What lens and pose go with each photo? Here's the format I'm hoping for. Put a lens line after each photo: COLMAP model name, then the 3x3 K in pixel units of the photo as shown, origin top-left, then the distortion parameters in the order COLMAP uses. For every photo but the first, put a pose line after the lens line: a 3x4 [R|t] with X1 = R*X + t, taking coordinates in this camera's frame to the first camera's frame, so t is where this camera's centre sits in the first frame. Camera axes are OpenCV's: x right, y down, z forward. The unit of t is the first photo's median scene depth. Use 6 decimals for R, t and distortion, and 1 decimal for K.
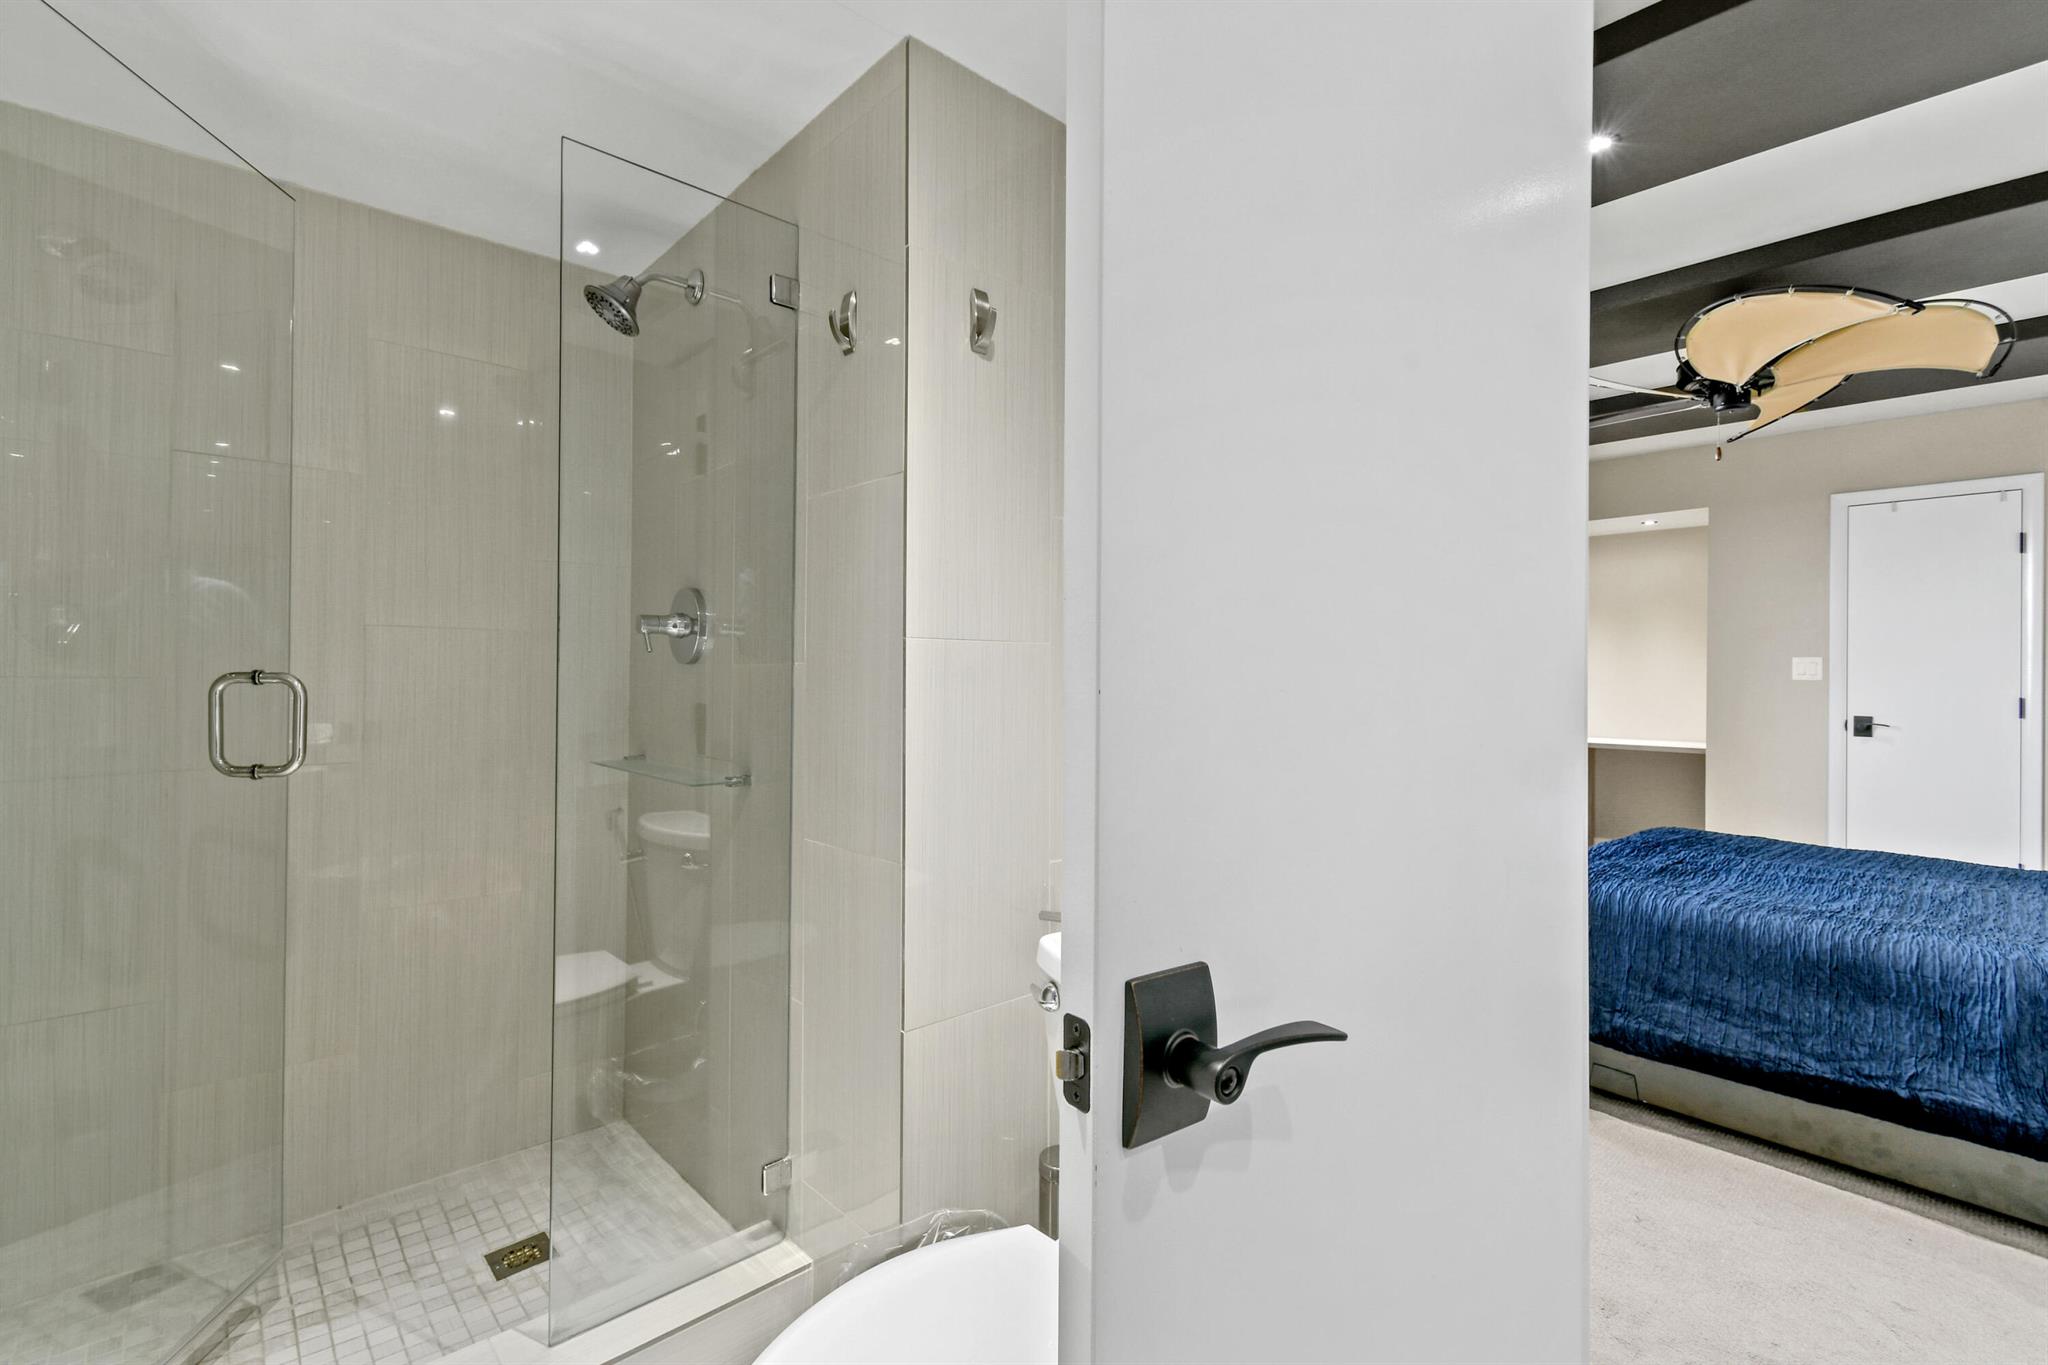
lens RADIAL K [[927.9, 0, 1031.3], [0, 927.9, 672.2], [0, 0, 1]] dist [0.000062, 0.000075]
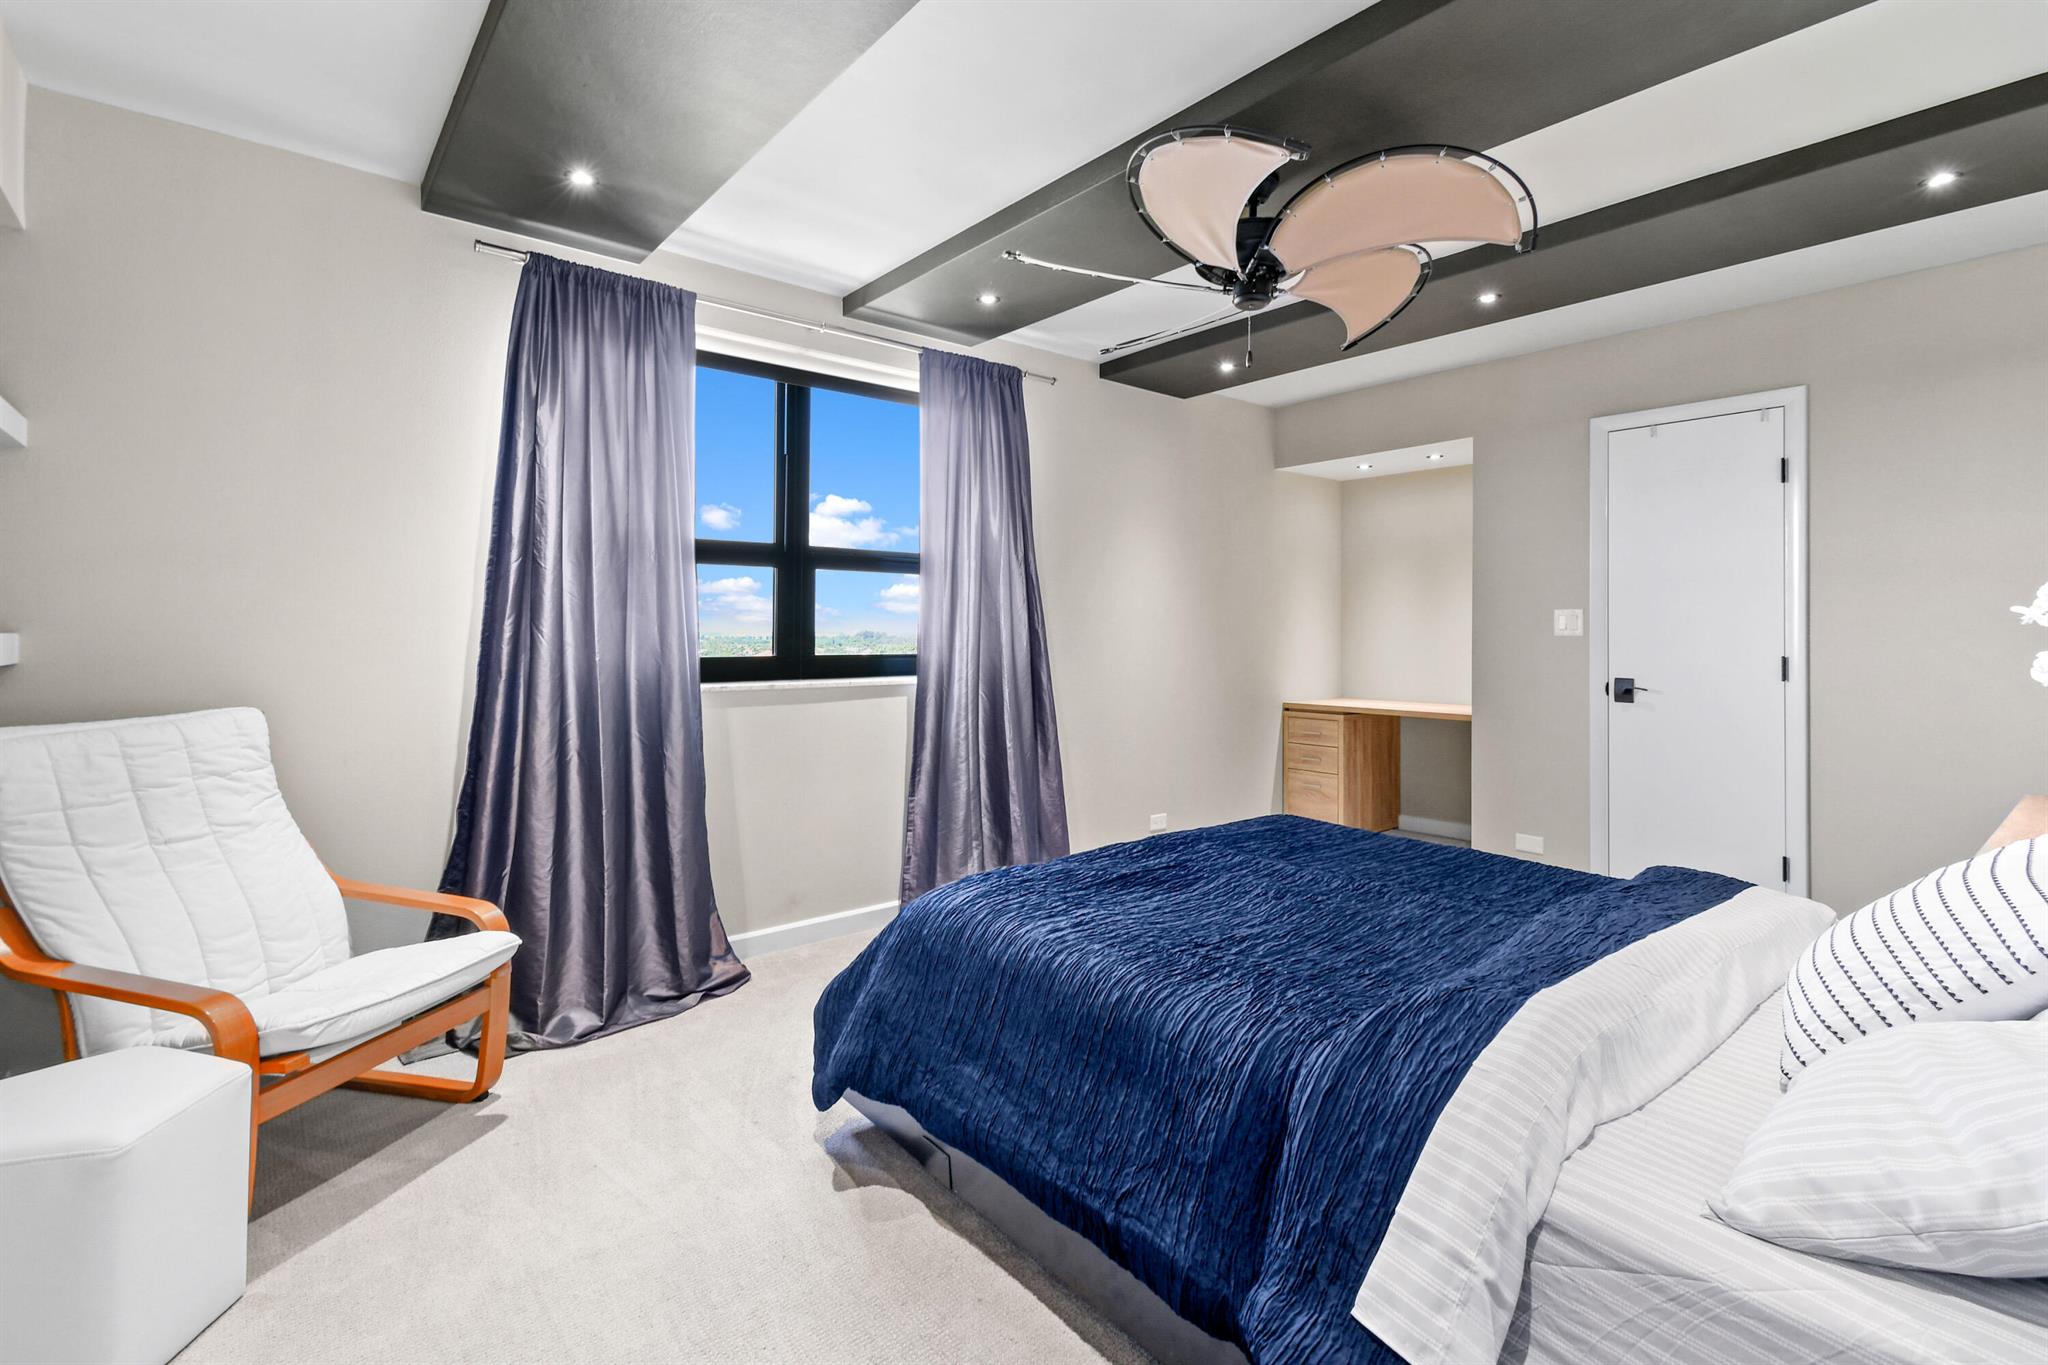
lens RADIAL K [[945.8, 0, 1032.5], [0, 945.8, 638.5], [0, 0, 1]] dist [0.000355, 0.000029]
pose [[0.999509, -0.004377, -0.031019, 0.381963], [0.004612, 0.999961, 0.007499, 0.001791], [0.030985, -0.007638, 0.999491, 0.116948]]
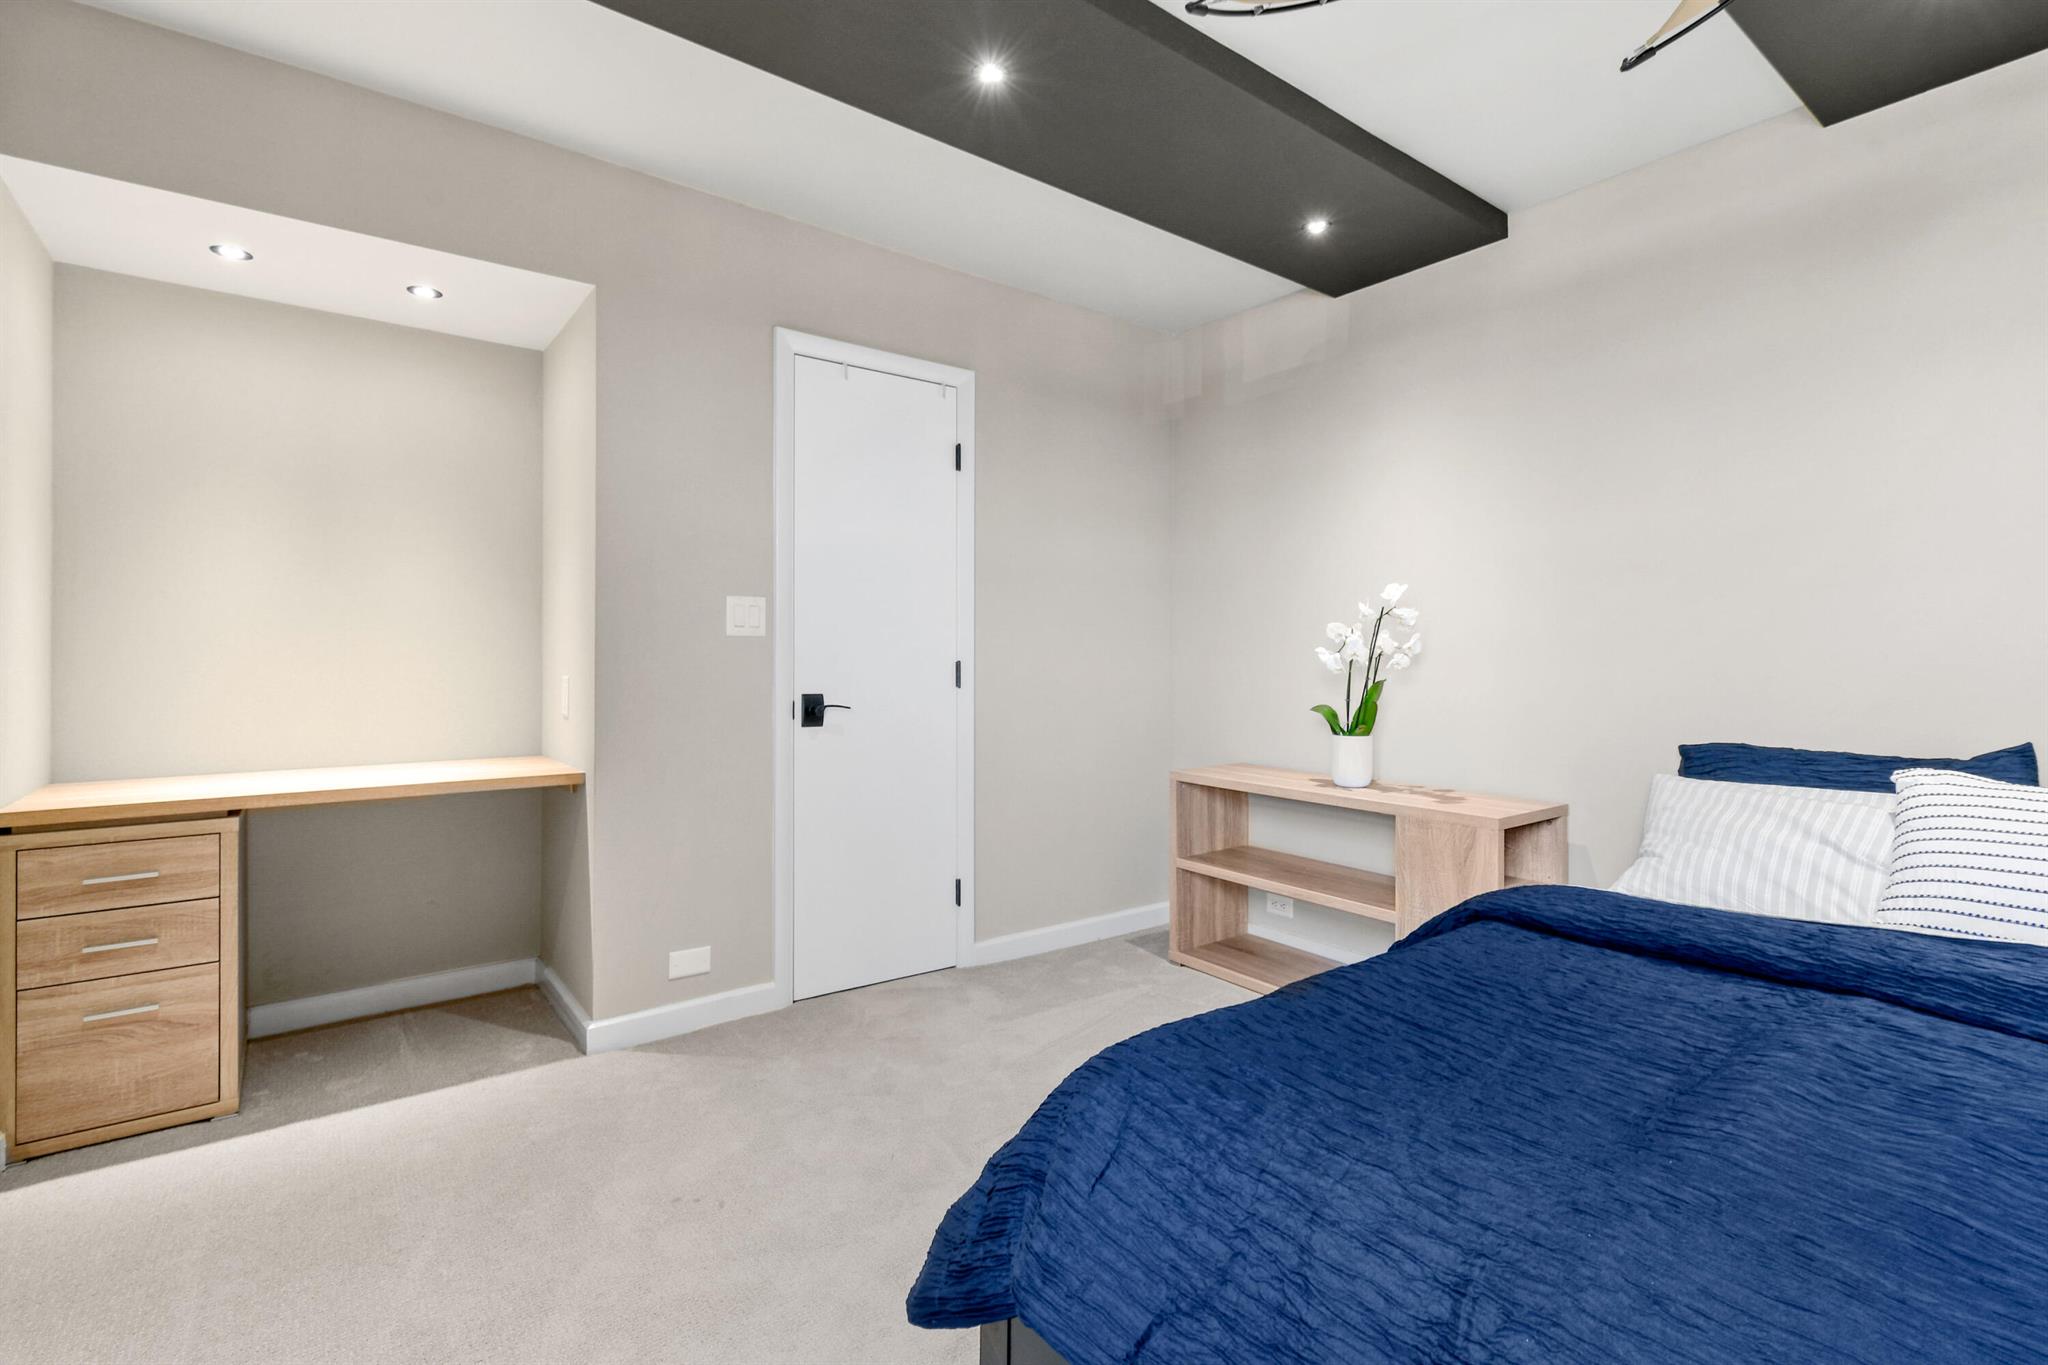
lens RADIAL K [[945.8, 0, 1032.5], [0, 945.8, 638.5], [0, 0, 1]] dist [0.000355, 0.000029]
pose [[0.087048, 0.009933, 0.996155, 0.273175], [-0.001871, 0.999950, -0.009807, 0.016152], [-0.996202, -0.001010, 0.087062, 0.798777]]
